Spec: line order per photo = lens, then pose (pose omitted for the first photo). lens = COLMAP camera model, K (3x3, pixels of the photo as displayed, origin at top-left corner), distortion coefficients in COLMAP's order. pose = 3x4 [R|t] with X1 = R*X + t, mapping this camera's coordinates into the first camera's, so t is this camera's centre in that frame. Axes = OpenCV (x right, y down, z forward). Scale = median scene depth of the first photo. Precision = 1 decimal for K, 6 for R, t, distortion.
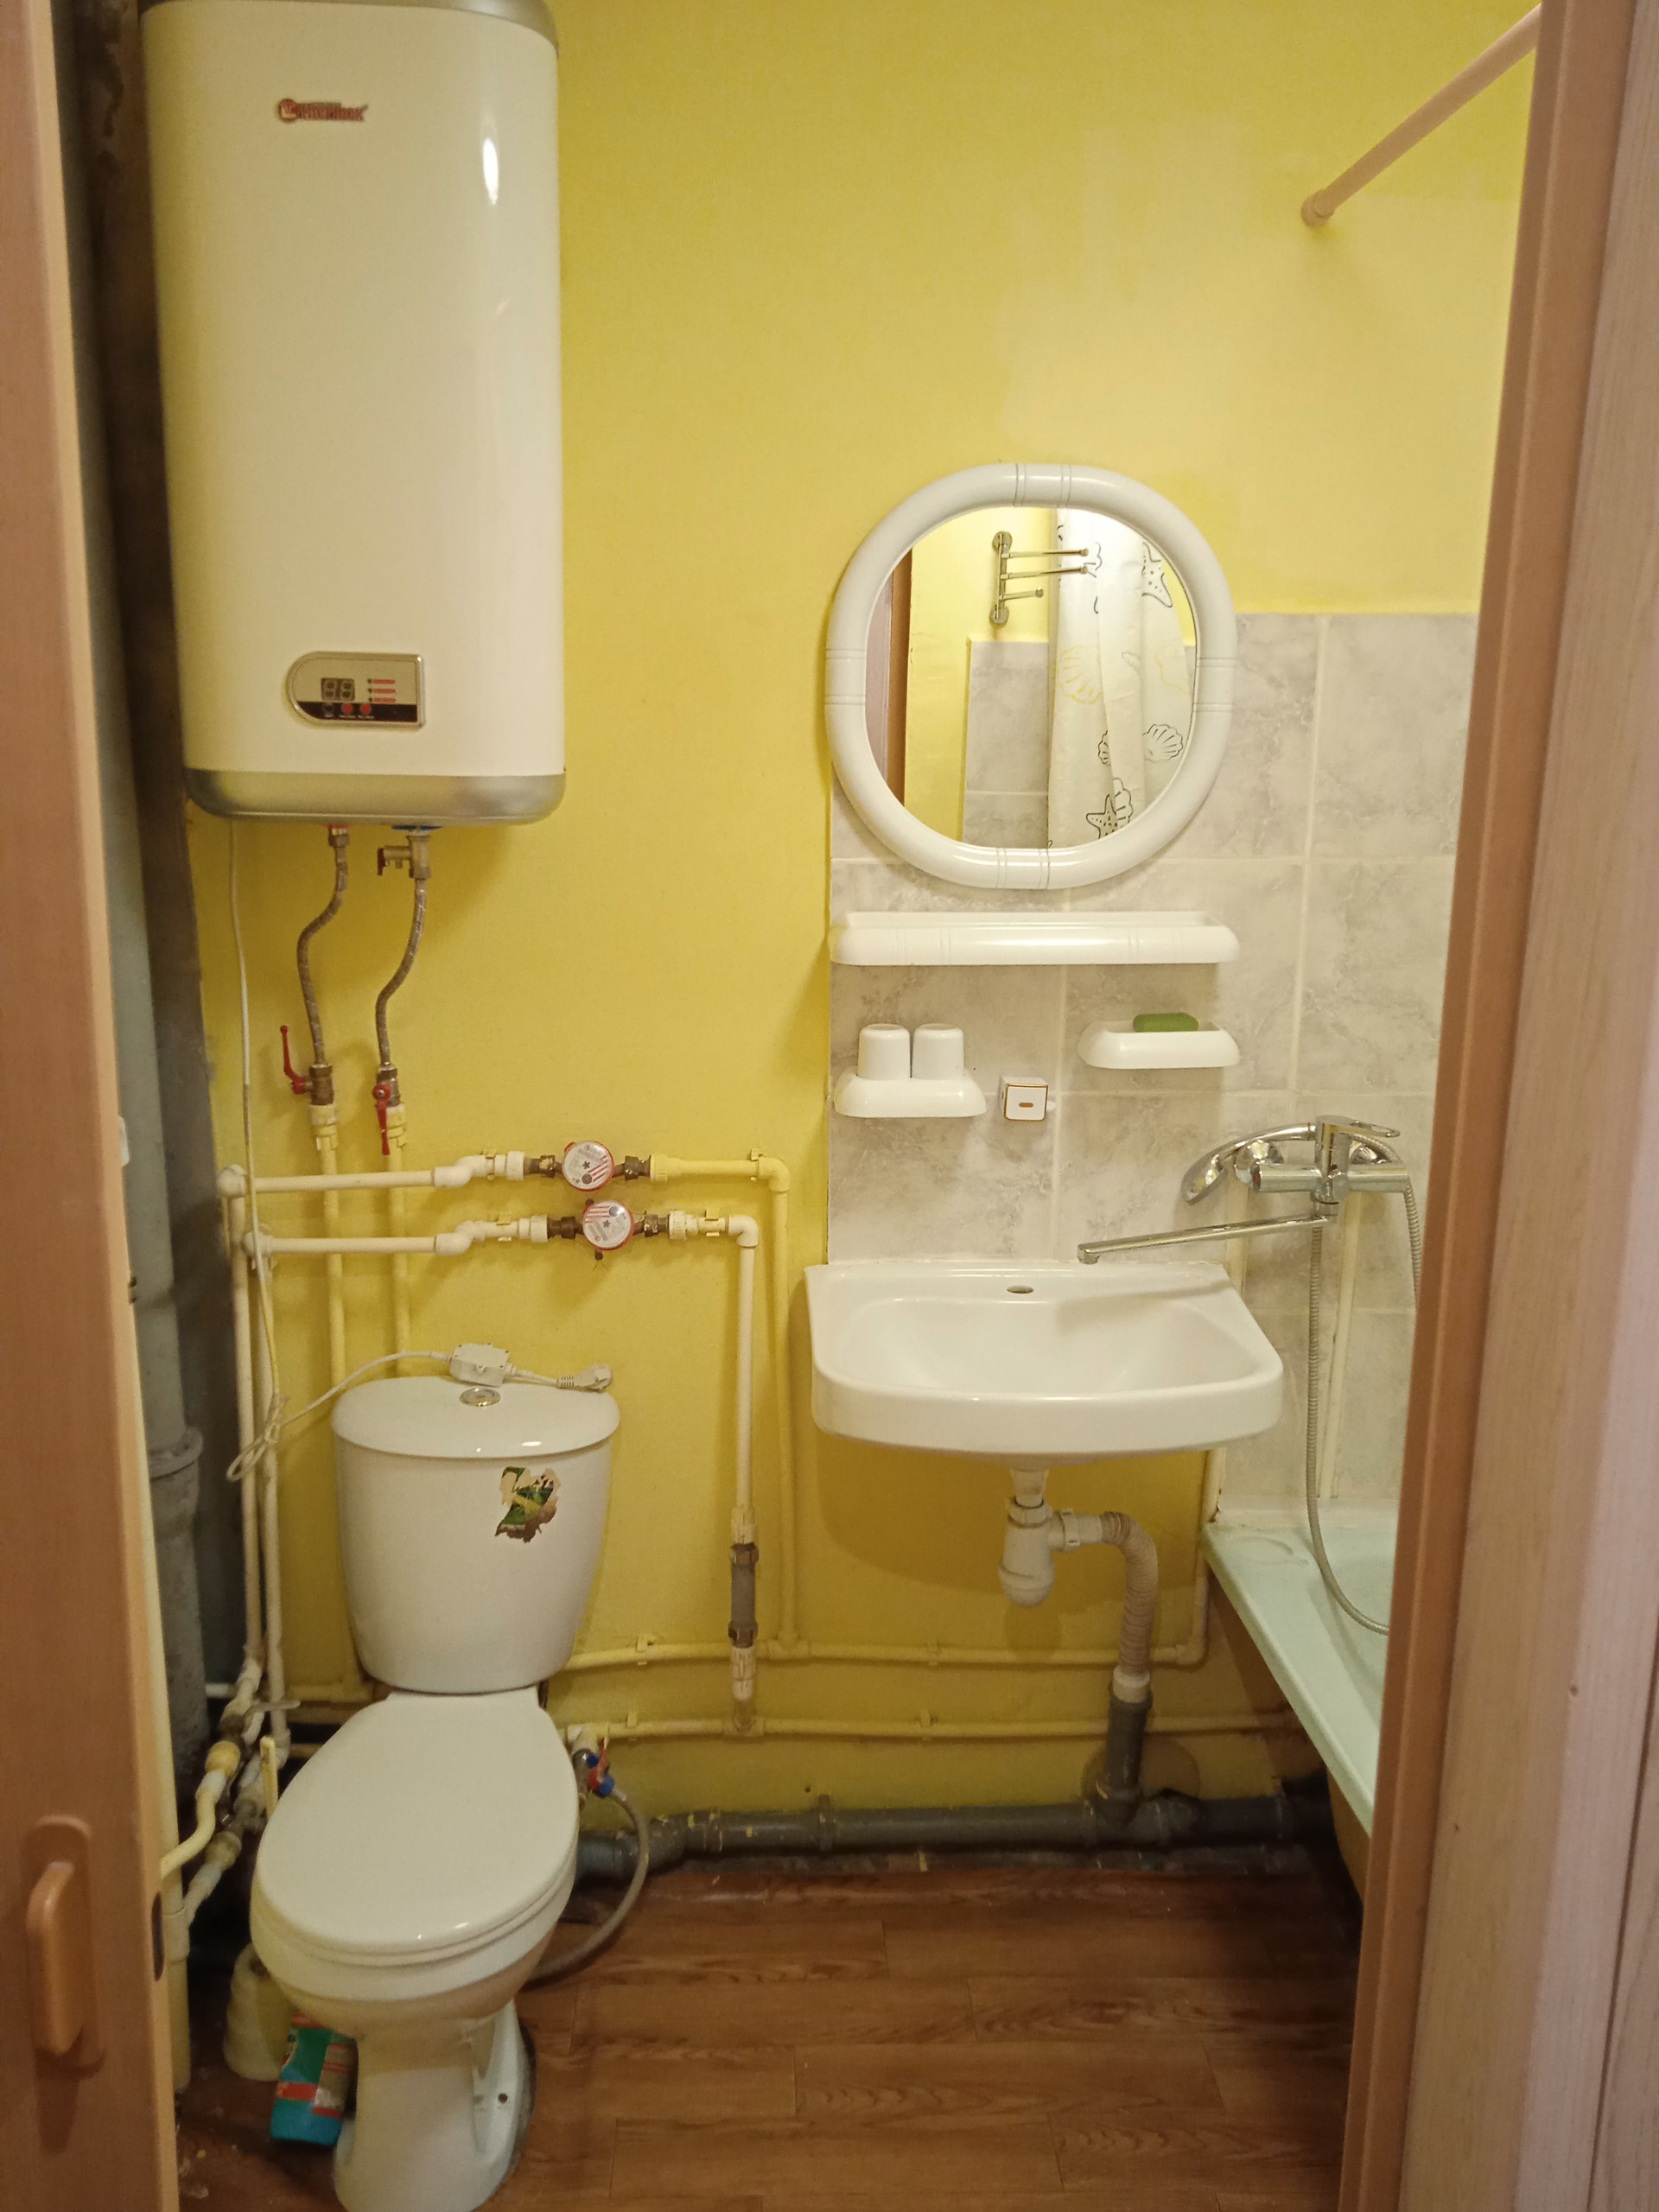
lens RADIAL K [[1826.8, 0, 842.1], [0, 1826.8, 1087.6], [0, 0, 1]] dist [0.072735, -0.115834]
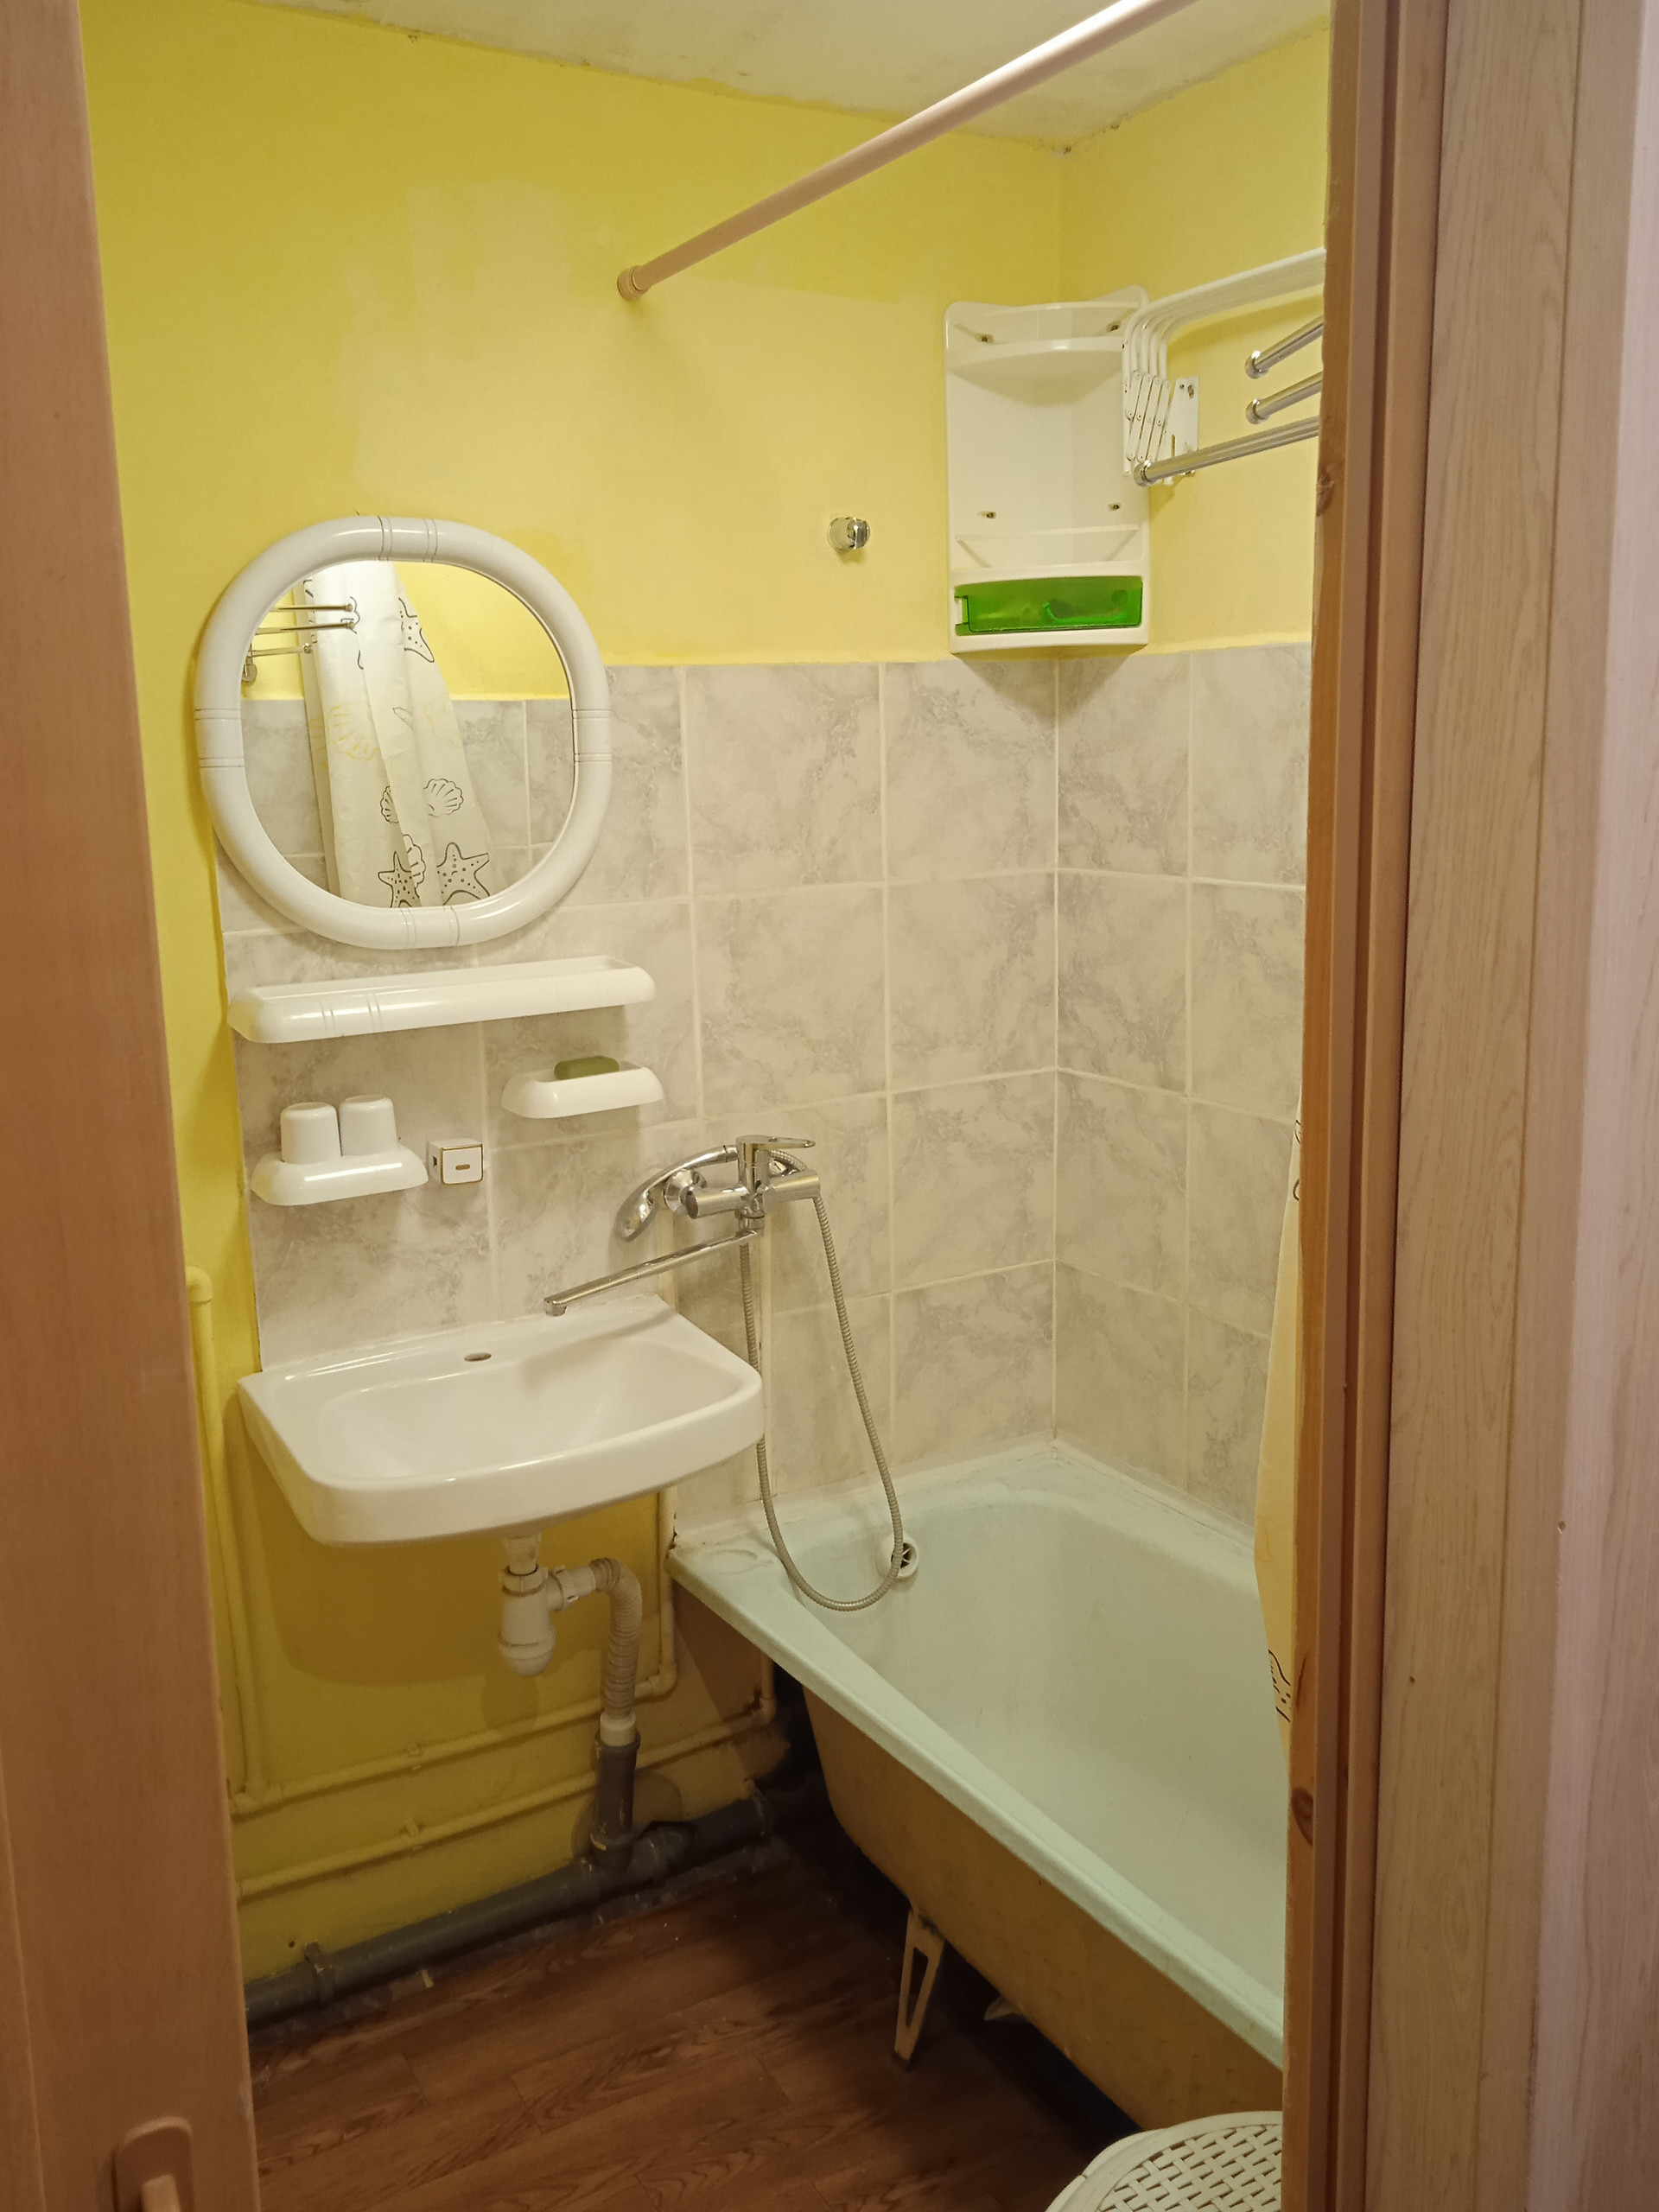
lens RADIAL K [[1826.8, 0, 842.1], [0, 1826.8, 1087.6], [0, 0, 1]] dist [0.072735, -0.115834]
pose [[0.881069, -0.122025, 0.456977, -0.161727], [0.135475, 0.990775, 0.003361, -0.008367], [-0.453171, 0.058947, 0.889472, 0.035681]]
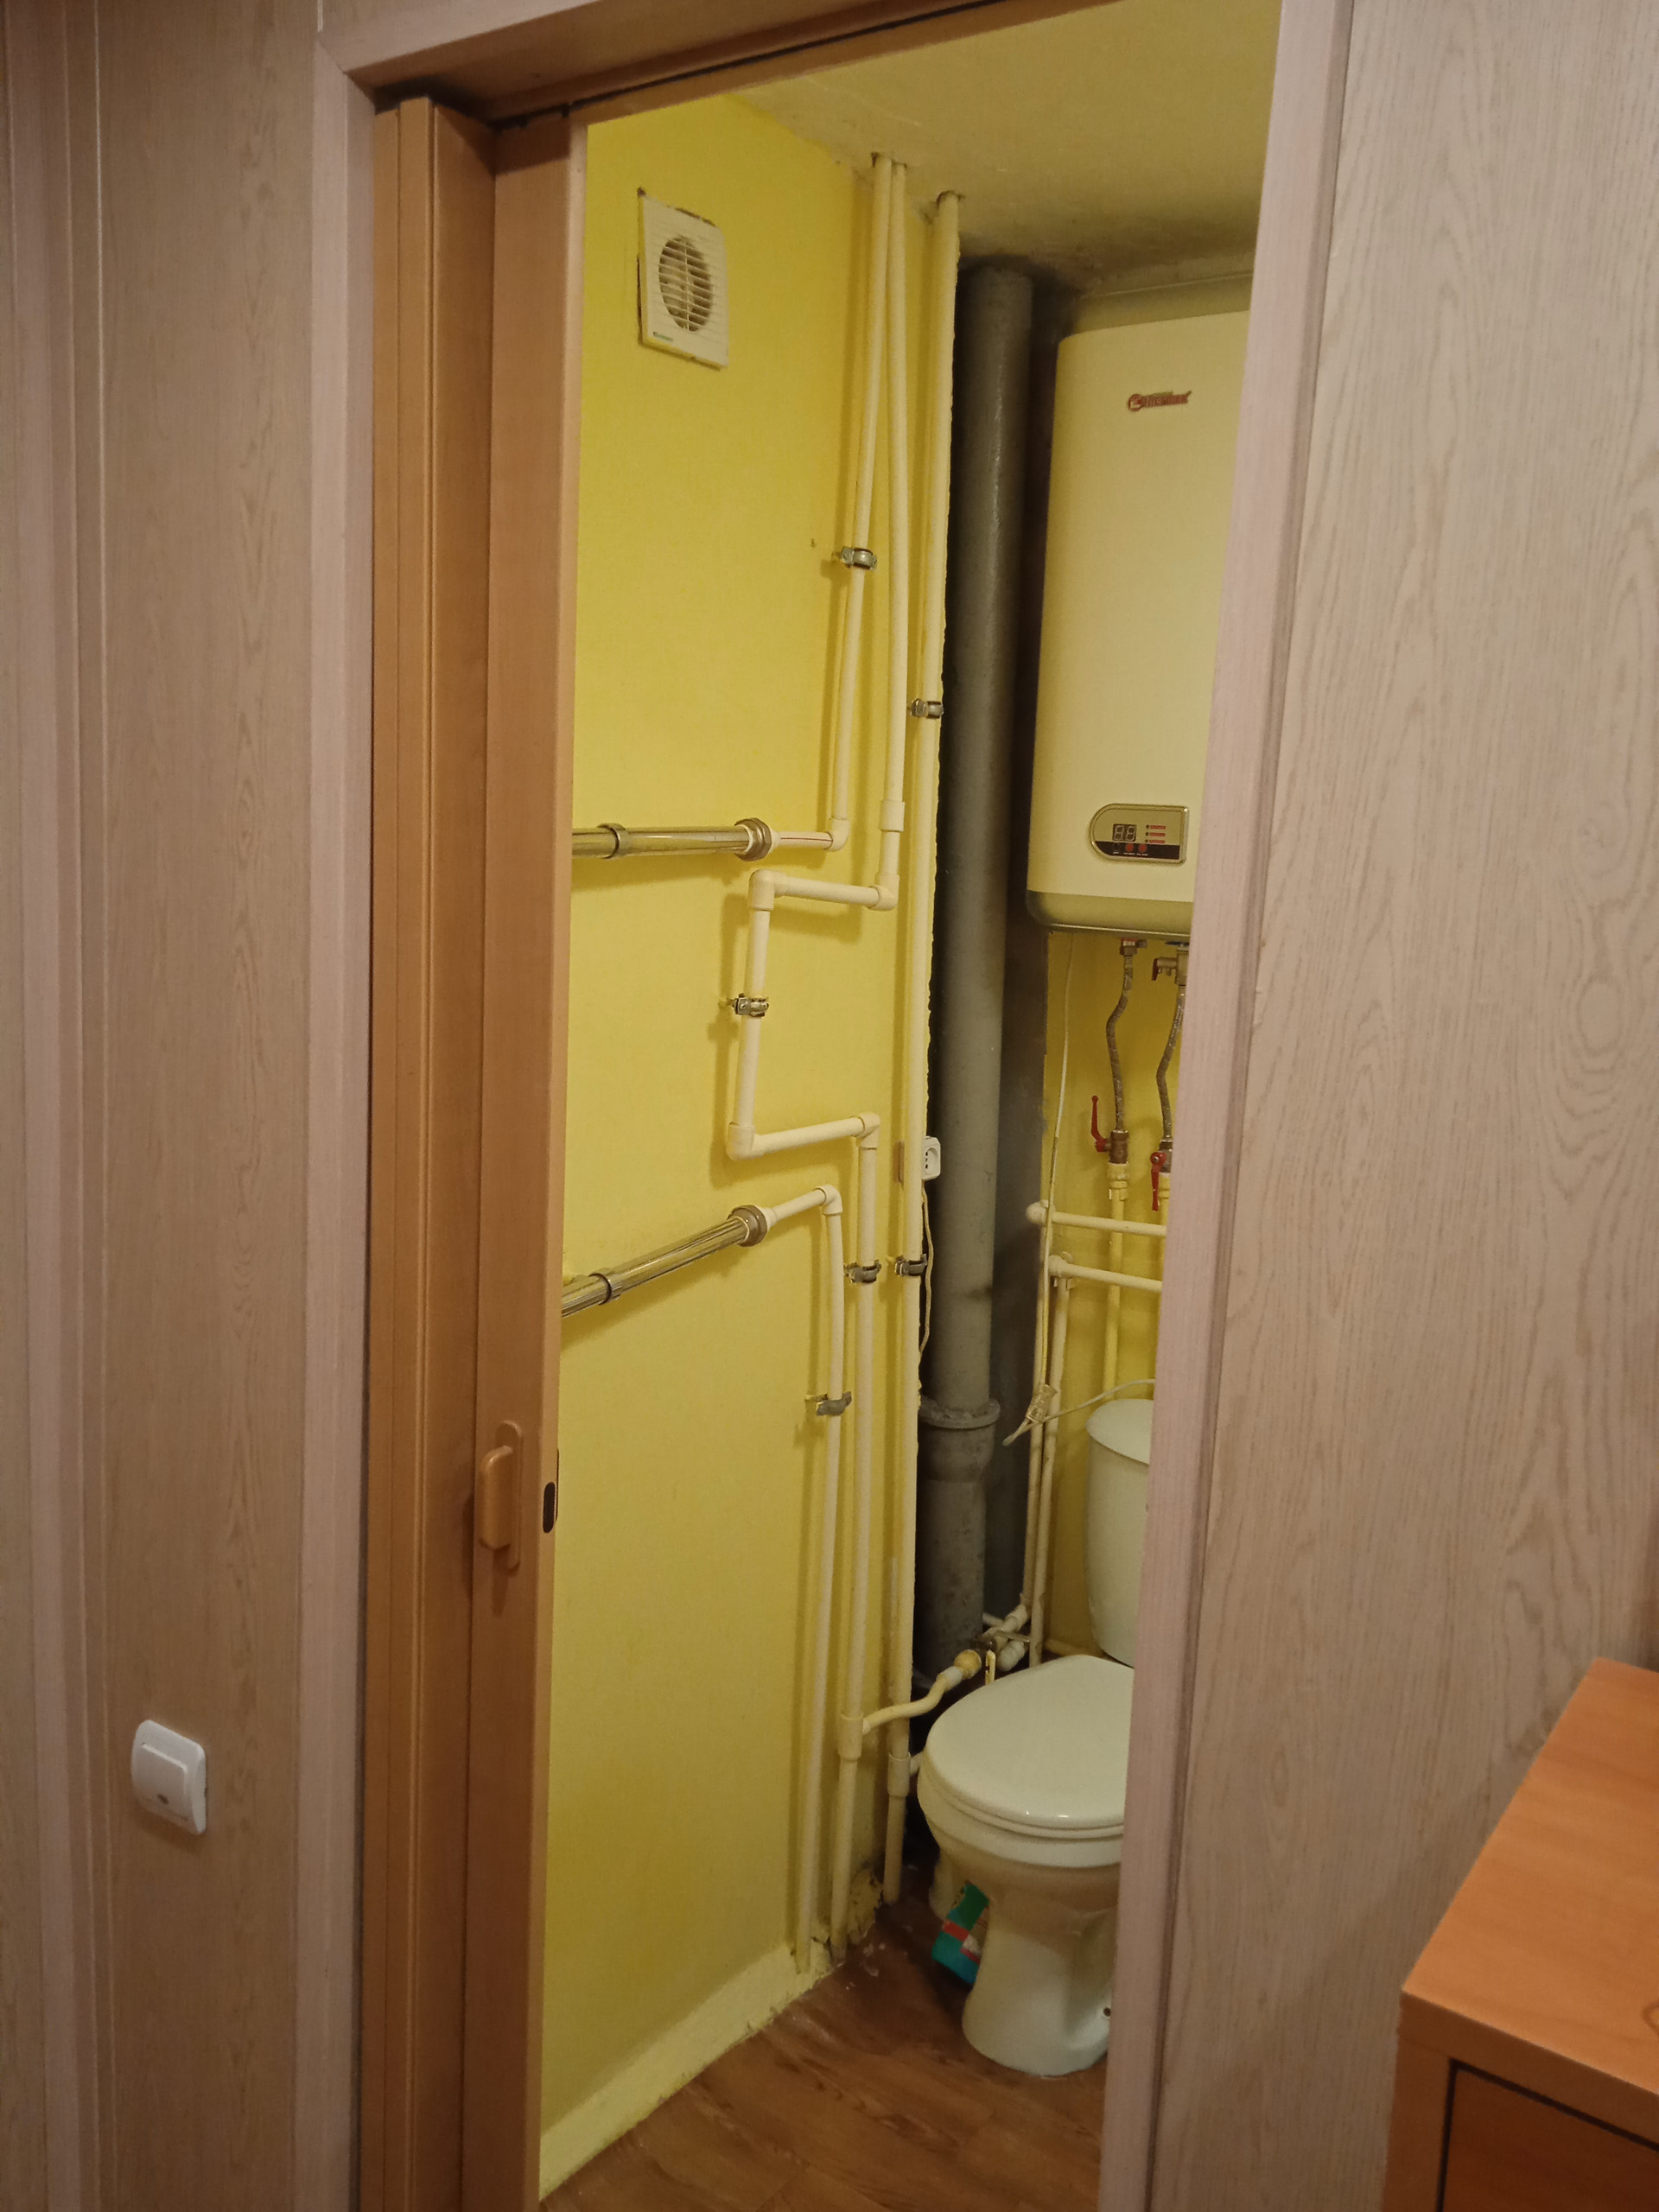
lens RADIAL K [[1806.9, 0, 828.9], [0, 1806.9, 1083.0], [0, 0, 1]] dist [0.088382, -0.142750]
pose [[0.789773, 0.102593, -0.604759, 0.292512], [-0.152438, 0.987811, -0.031498, 0.023672], [0.594156, 0.117065, 0.795786, -0.095027]]
